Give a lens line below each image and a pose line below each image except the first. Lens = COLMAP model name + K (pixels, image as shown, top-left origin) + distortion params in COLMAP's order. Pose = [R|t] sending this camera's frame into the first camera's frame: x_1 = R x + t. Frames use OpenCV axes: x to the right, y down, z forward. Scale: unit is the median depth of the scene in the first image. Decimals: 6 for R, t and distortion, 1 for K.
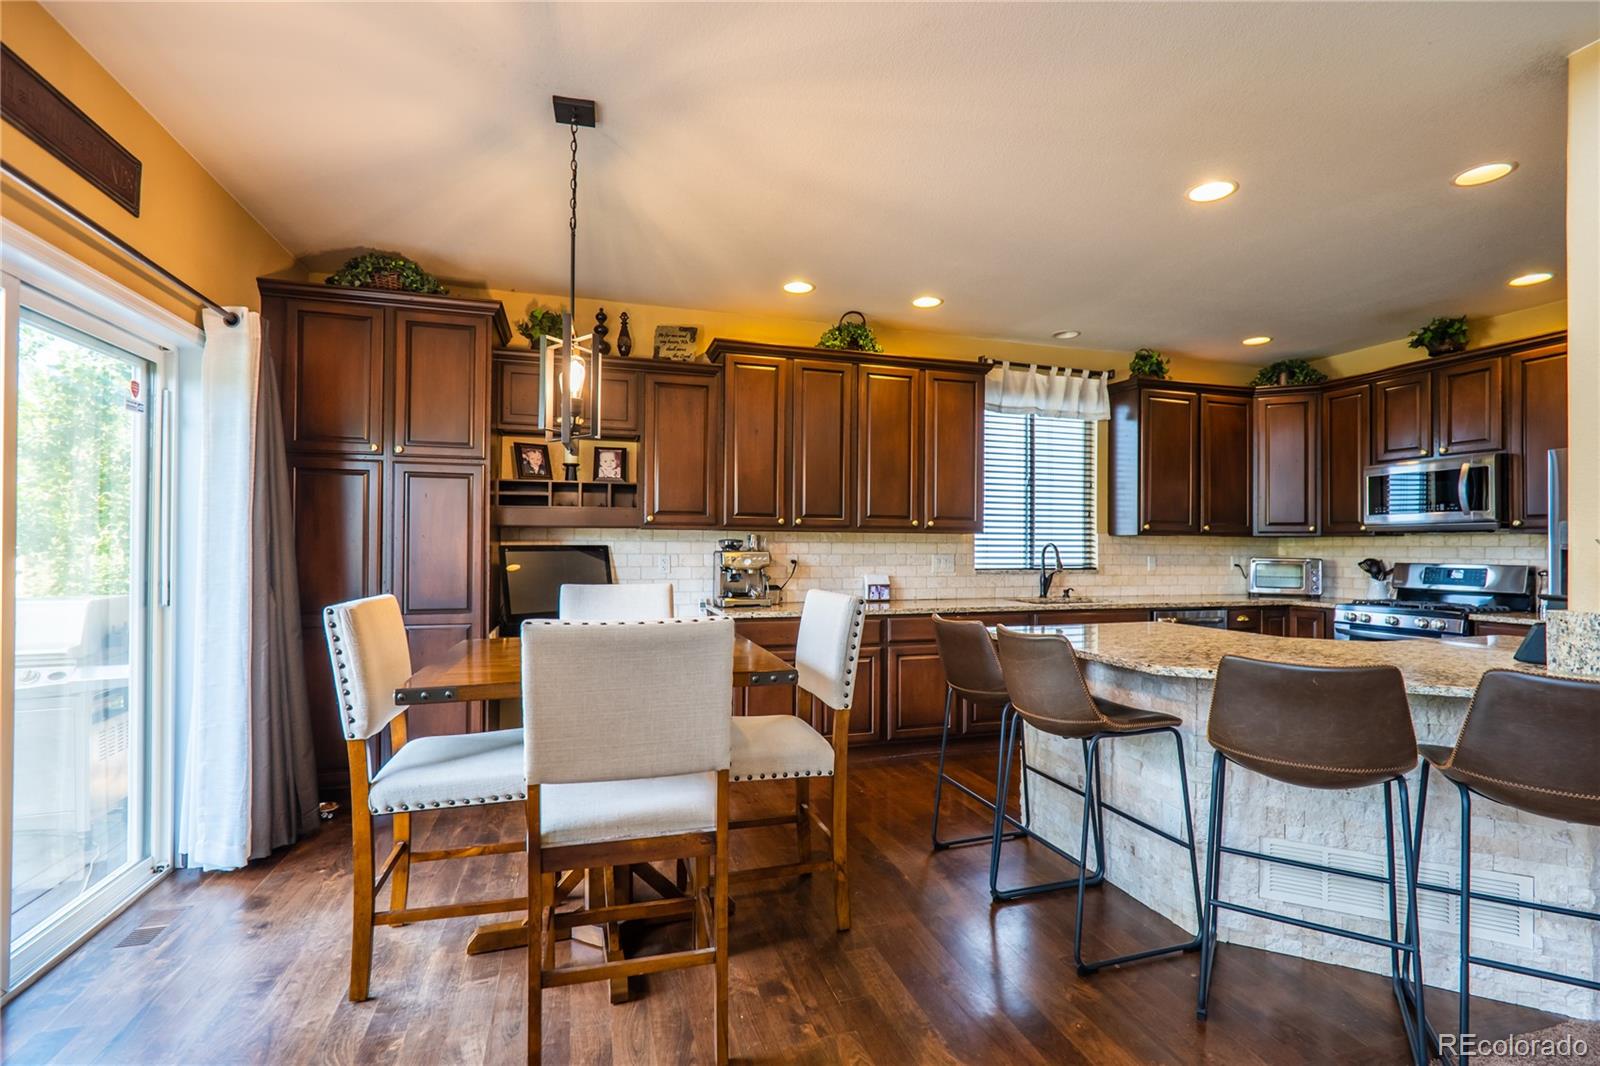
lens RADIAL K [[745.5, 0, 812.1], [0, 745.5, 540.8], [0, 0, 1]] dist [-0.012742, 0.006688]
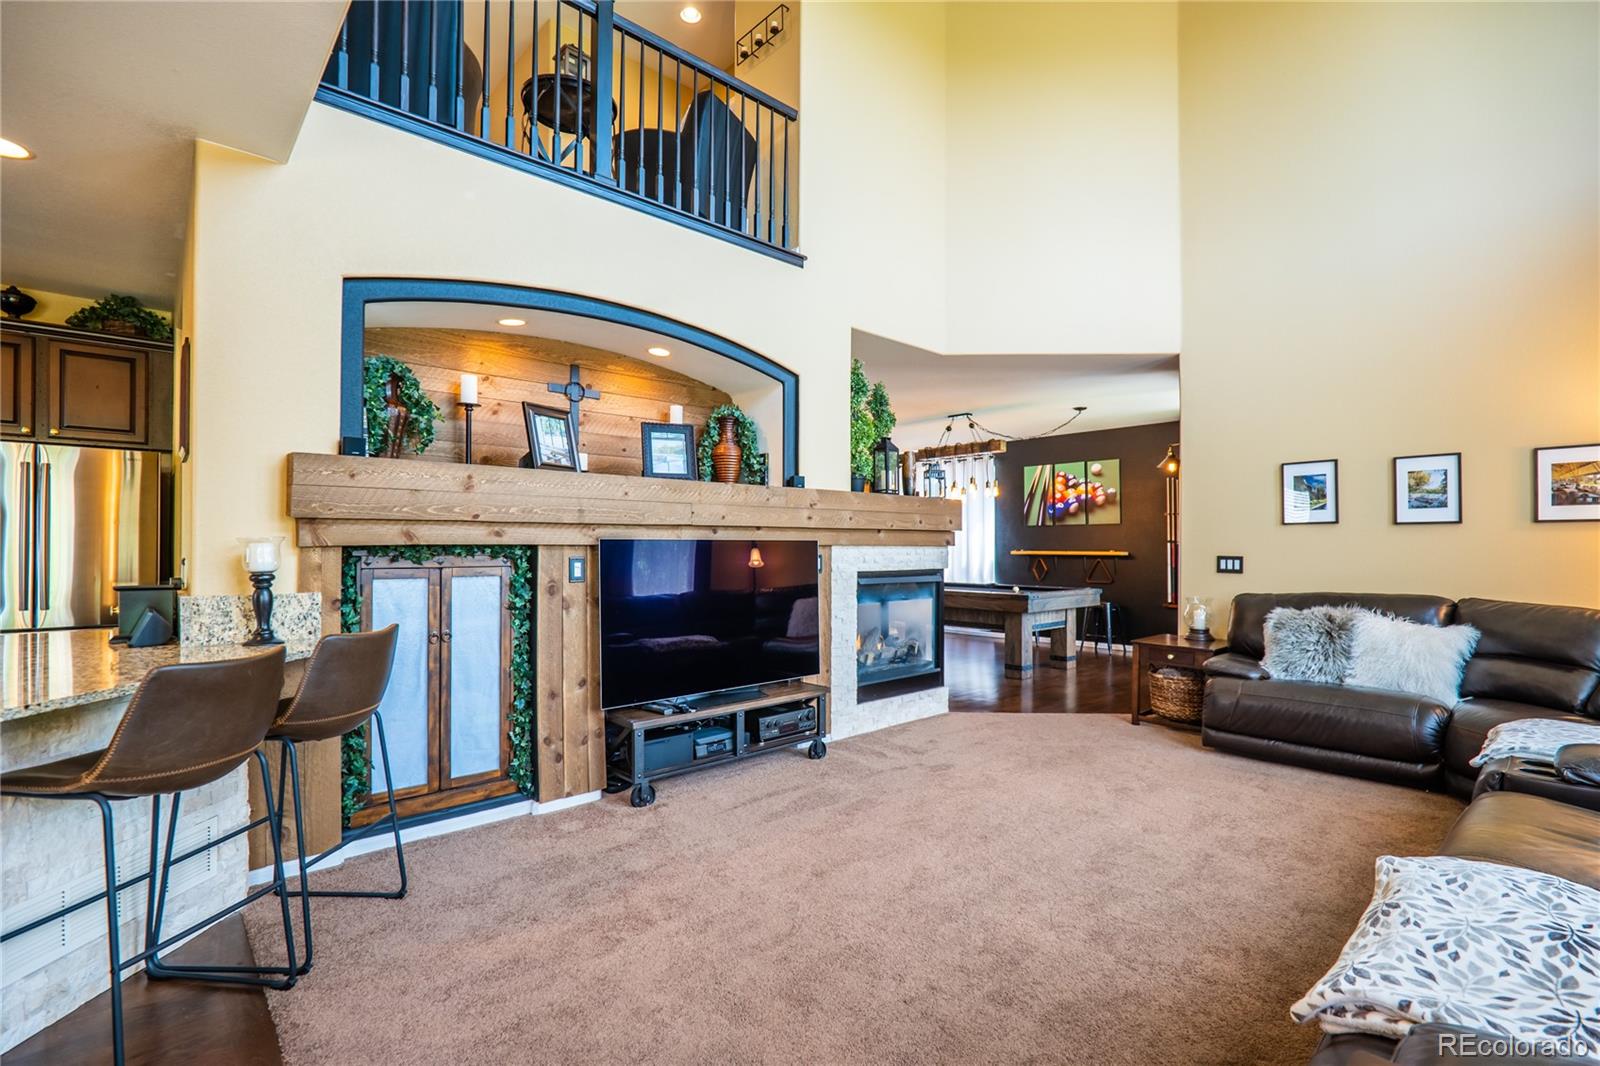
lens RADIAL K [[745.5, 0, 812.1], [0, 745.5, 540.8], [0, 0, 1]] dist [-0.012742, 0.006688]
pose [[-0.417826, -0.000723, 0.908527, -0.226734], [-0.010837, 0.999933, -0.004188, -0.000878], [-0.908462, -0.011595, -0.417806, 0.262563]]
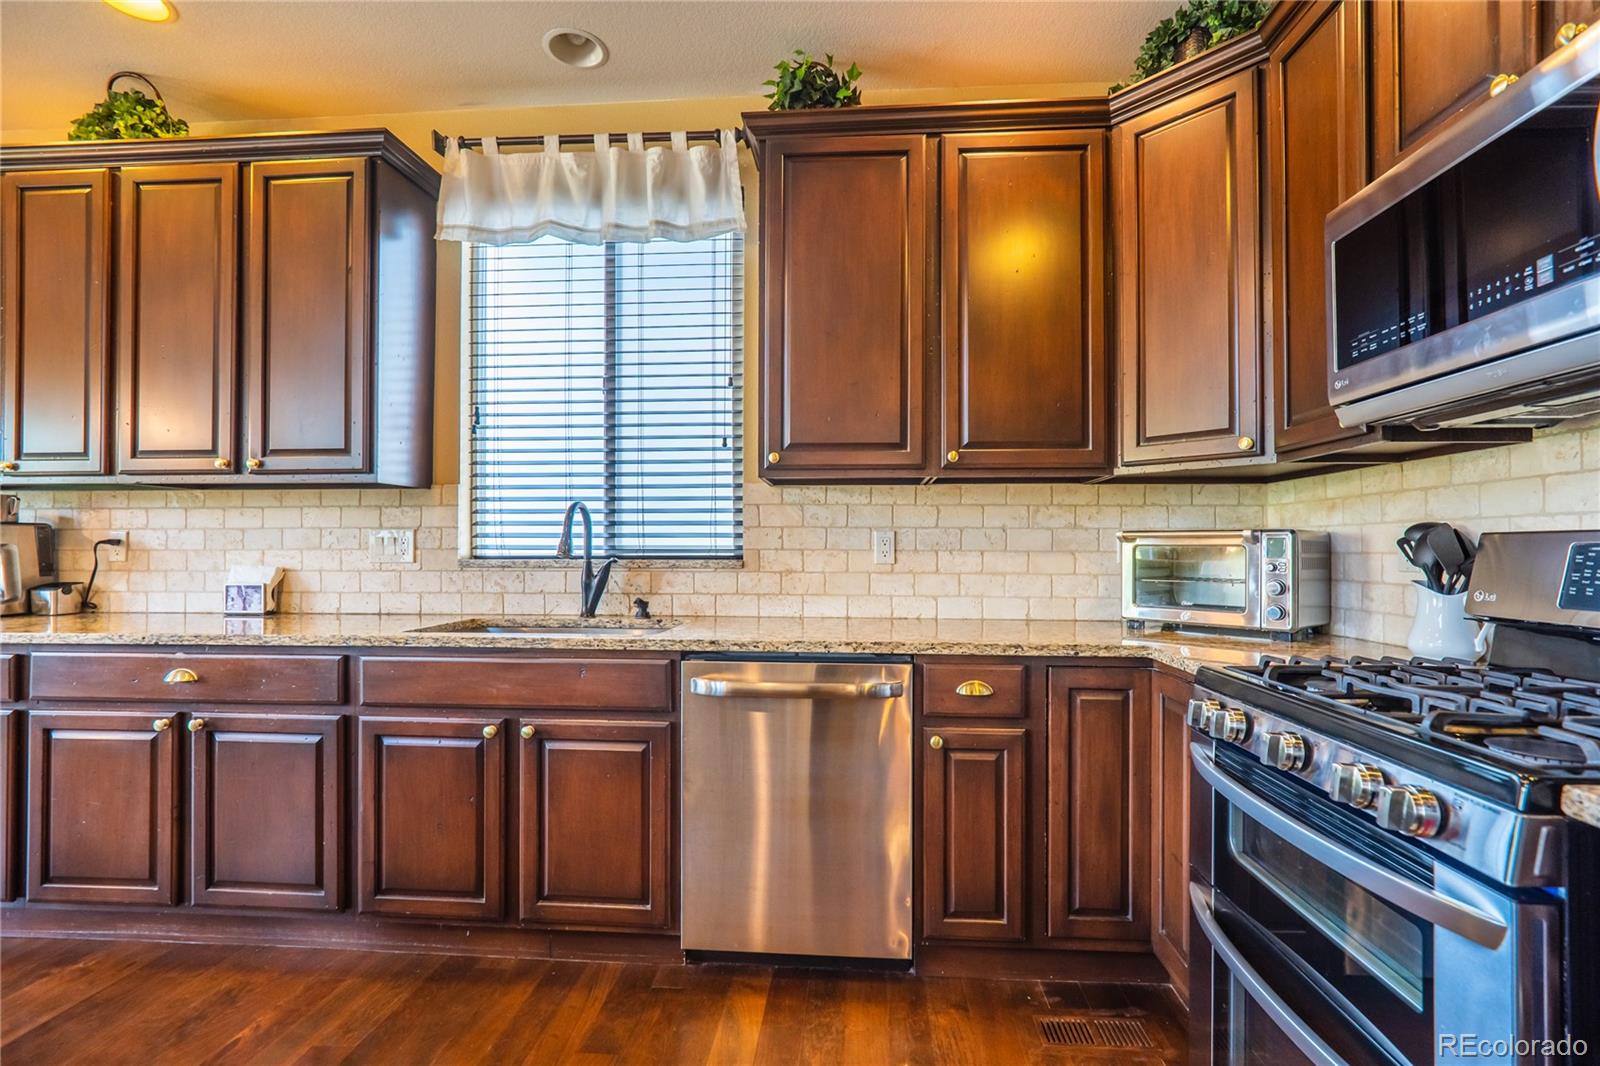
lens RADIAL K [[745.5, 0, 812.1], [0, 745.5, 540.8], [0, 0, 1]] dist [-0.012742, 0.006688]
pose [[0.928757, -0.010016, -0.370554, 0.672537], [0.007641, 0.999940, -0.007878, 0.034583], [0.370611, 0.004486, 0.928777, 0.652781]]
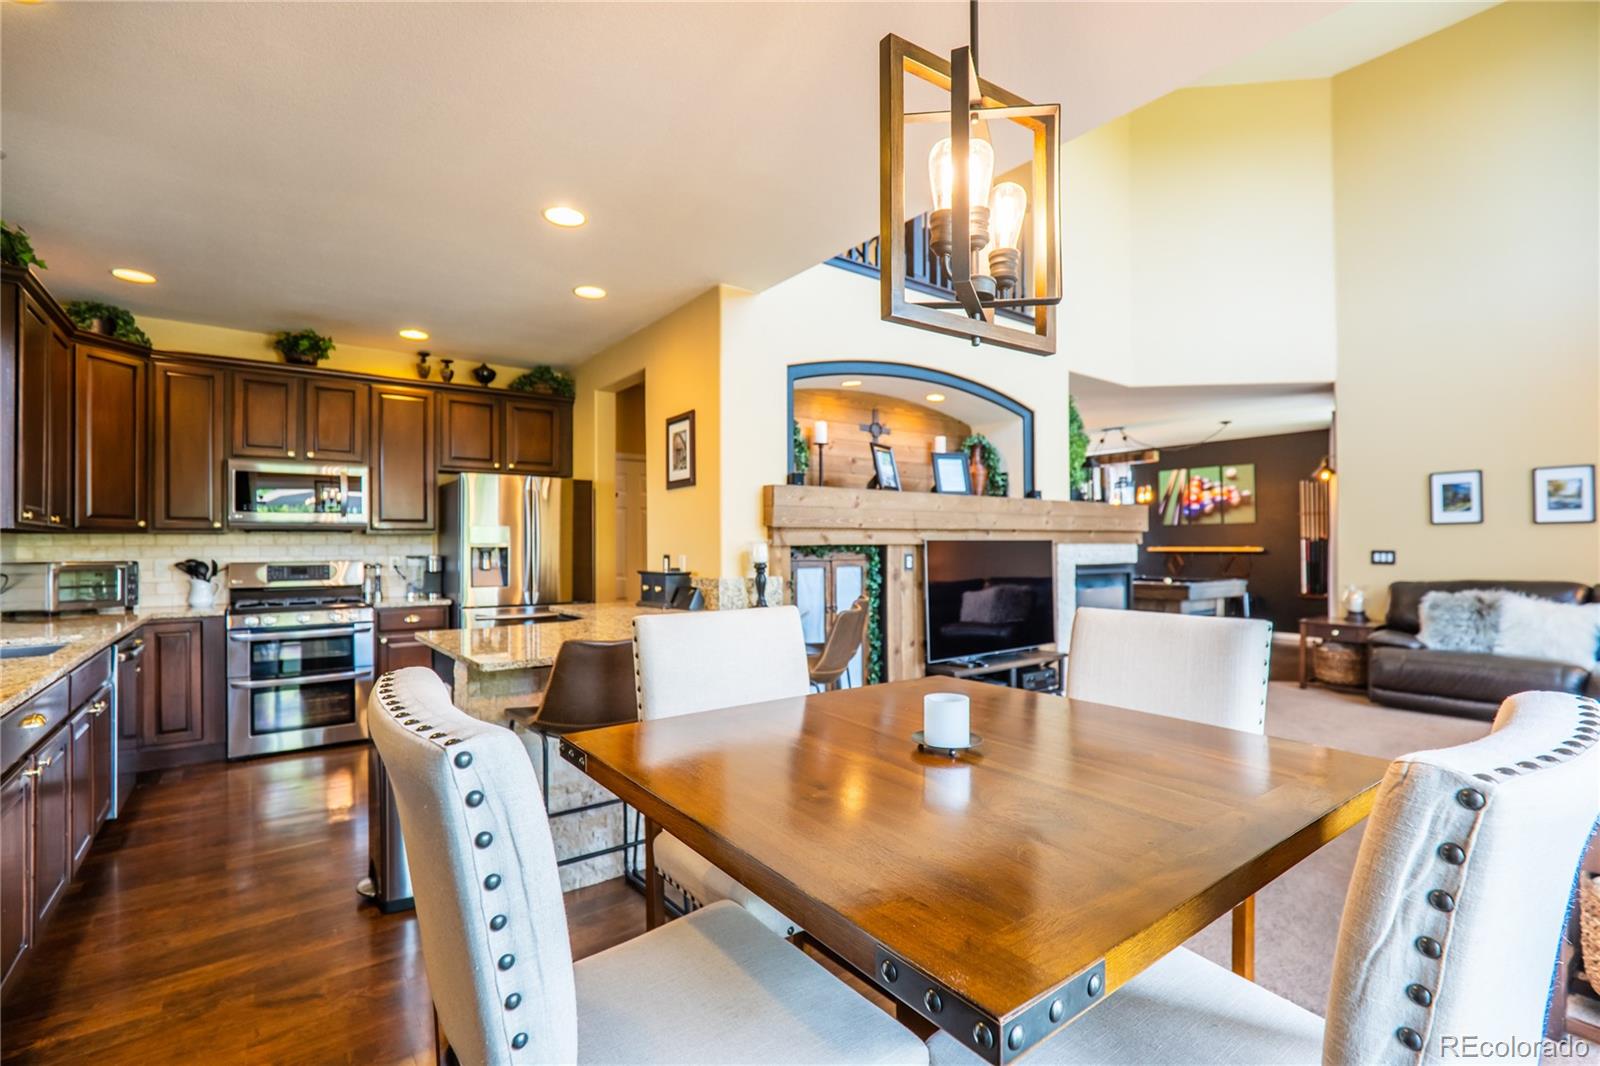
lens RADIAL K [[745.5, 0, 812.1], [0, 745.5, 540.8], [0, 0, 1]] dist [-0.012742, 0.006688]
pose [[-0.339452, 0.000700, 0.940623, -0.379961], [-0.004380, 0.999988, -0.002325, 0.000822], [-0.940613, -0.004909, -0.339445, 0.640119]]
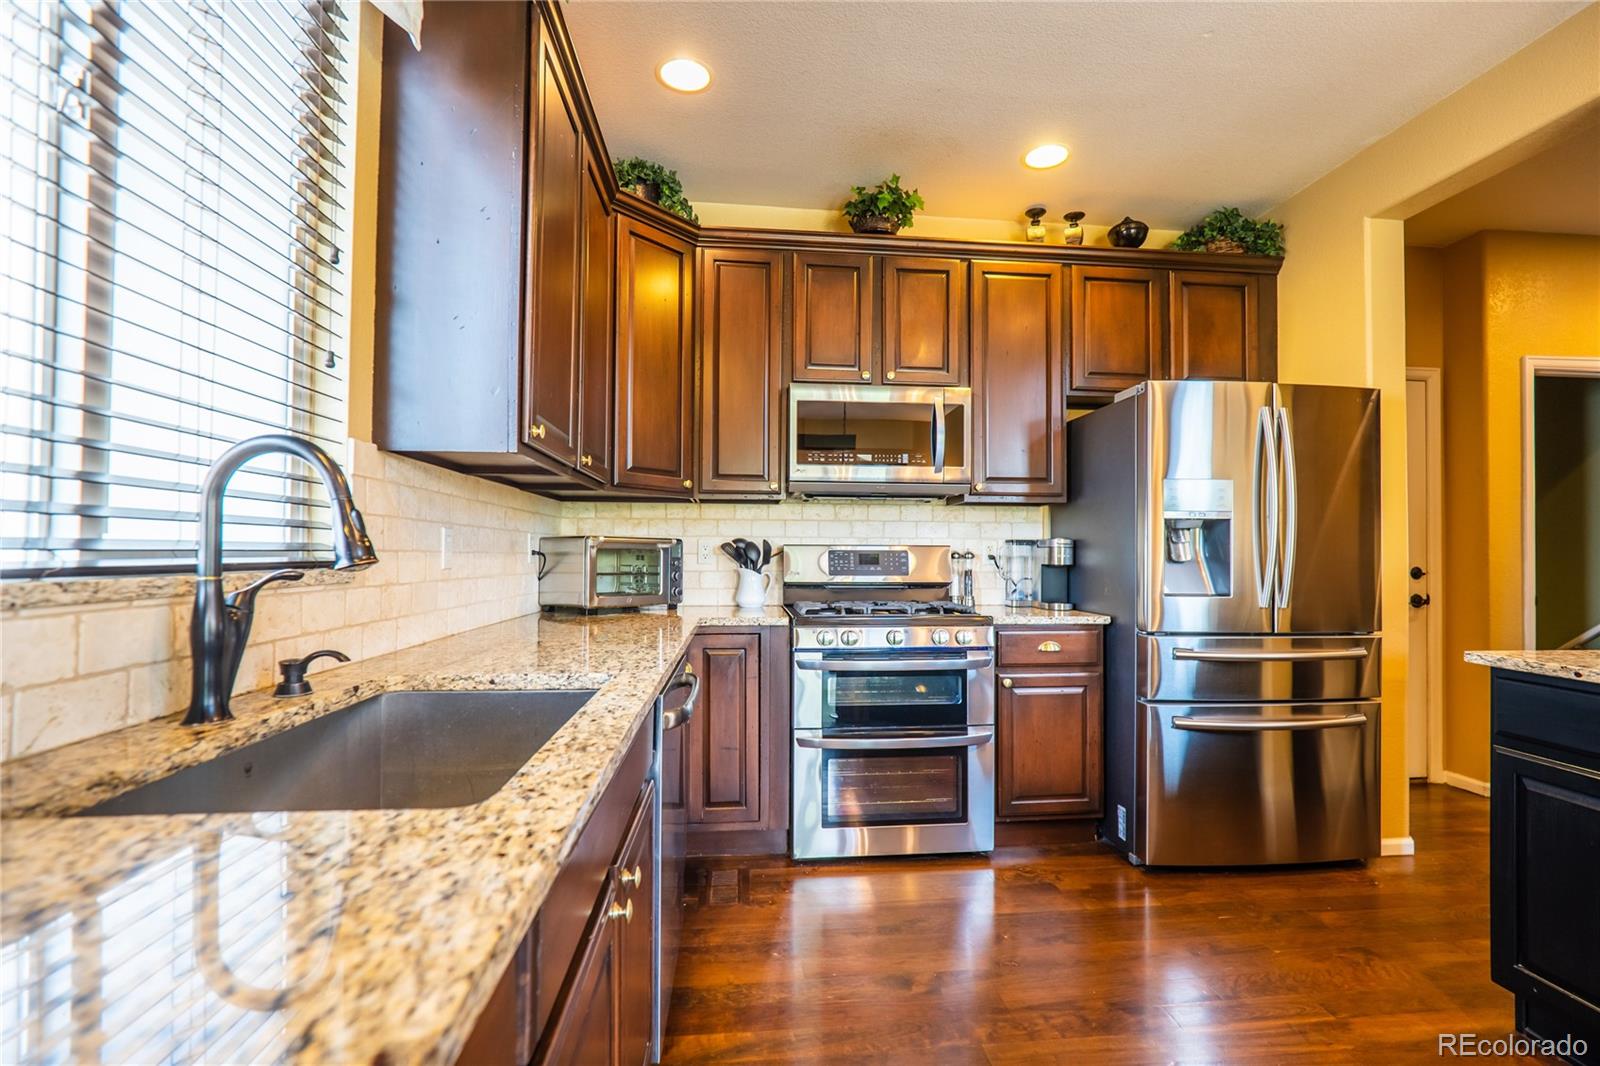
lens RADIAL K [[745.5, 0, 812.1], [0, 745.5, 540.8], [0, 0, 1]] dist [-0.012742, 0.006688]
pose [[0.197294, 0.007707, 0.980314, 0.162333], [-0.012068, 0.999912, -0.005432, 0.030886], [-0.980270, -0.010759, 0.197369, 0.878491]]
